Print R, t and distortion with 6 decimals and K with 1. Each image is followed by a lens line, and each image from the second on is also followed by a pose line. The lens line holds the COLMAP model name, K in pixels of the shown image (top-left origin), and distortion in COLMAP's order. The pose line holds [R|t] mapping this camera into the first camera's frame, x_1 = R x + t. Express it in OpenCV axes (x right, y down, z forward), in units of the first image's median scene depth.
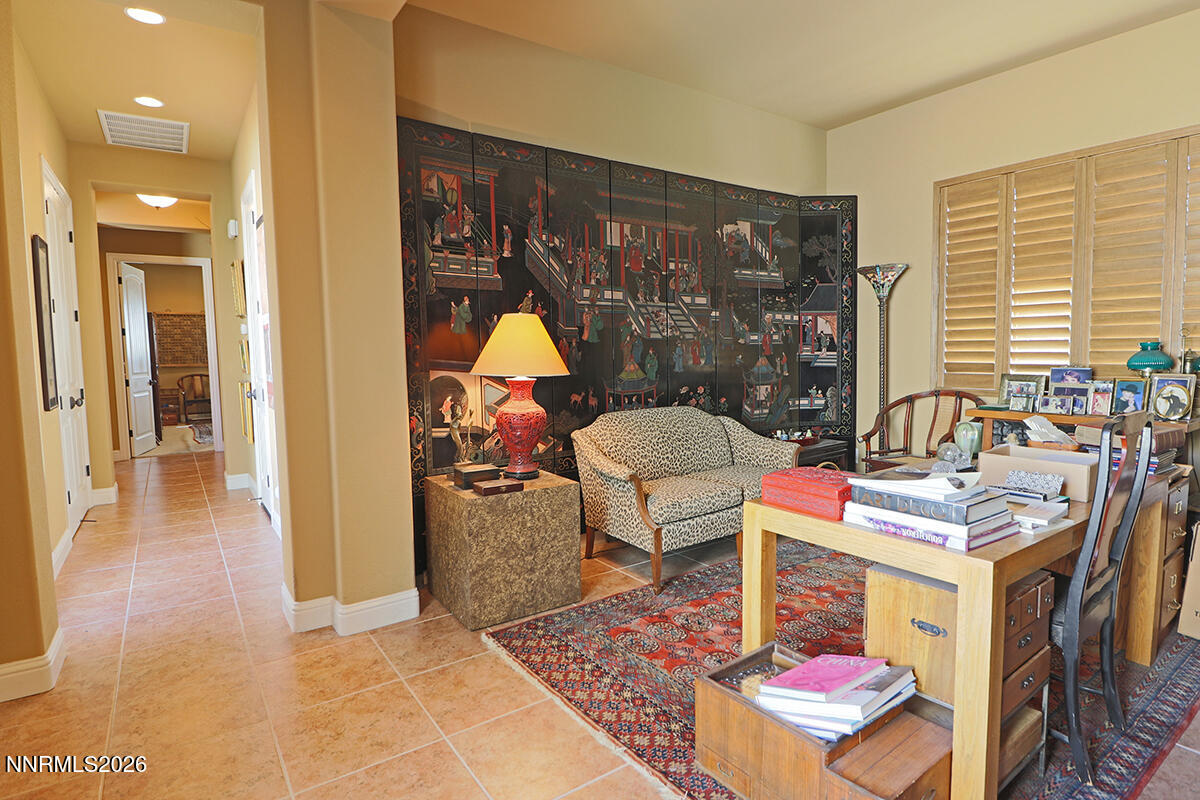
lens RADIAL K [[620.9, 0, 601.1], [0, 620.9, 396.2], [0, 0, 1]] dist [0.000321, -0.013963]
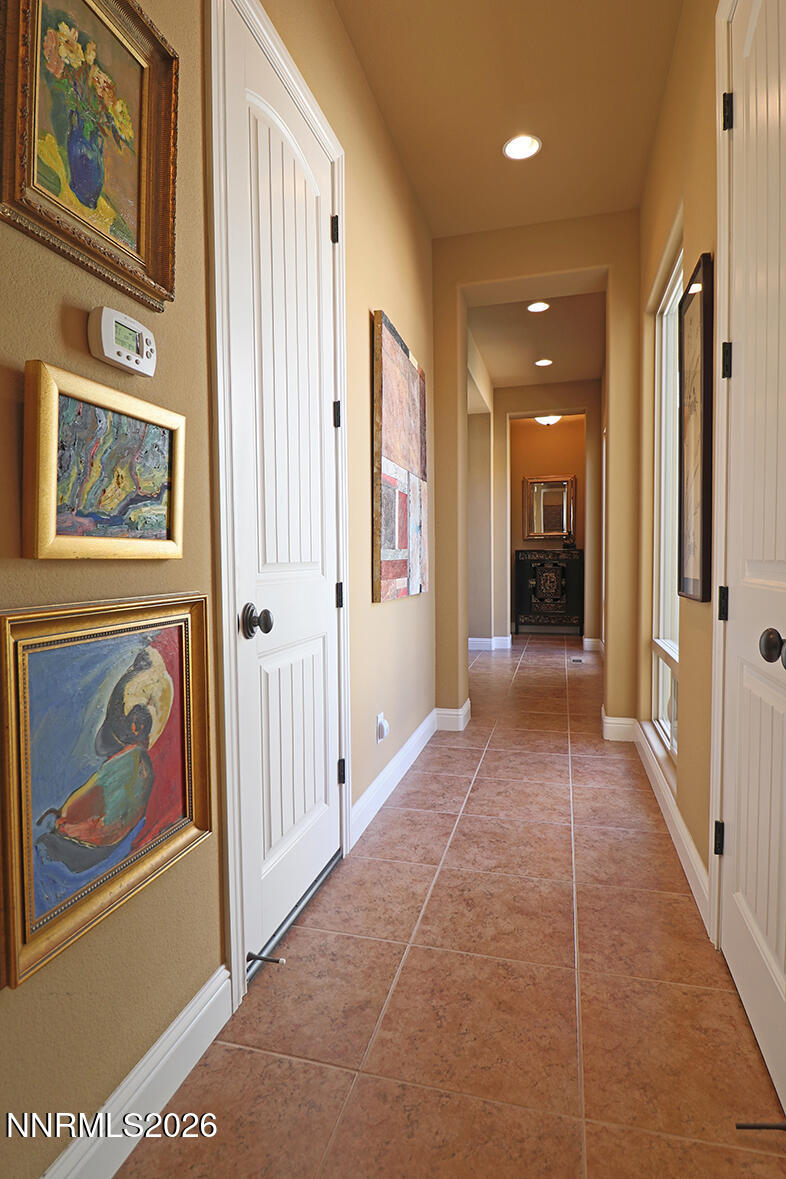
lens RADIAL K [[610.1, 0, 387.4], [0, 610.1, 585.1], [0, 0, 1]] dist [0.000321, -0.013963]
pose [[-0.630293, -0.013856, 0.776234, -1.329915], [0.078174, 0.993626, 0.081212, -0.063892], [-0.772411, 0.111869, -0.625193, 1.797704]]
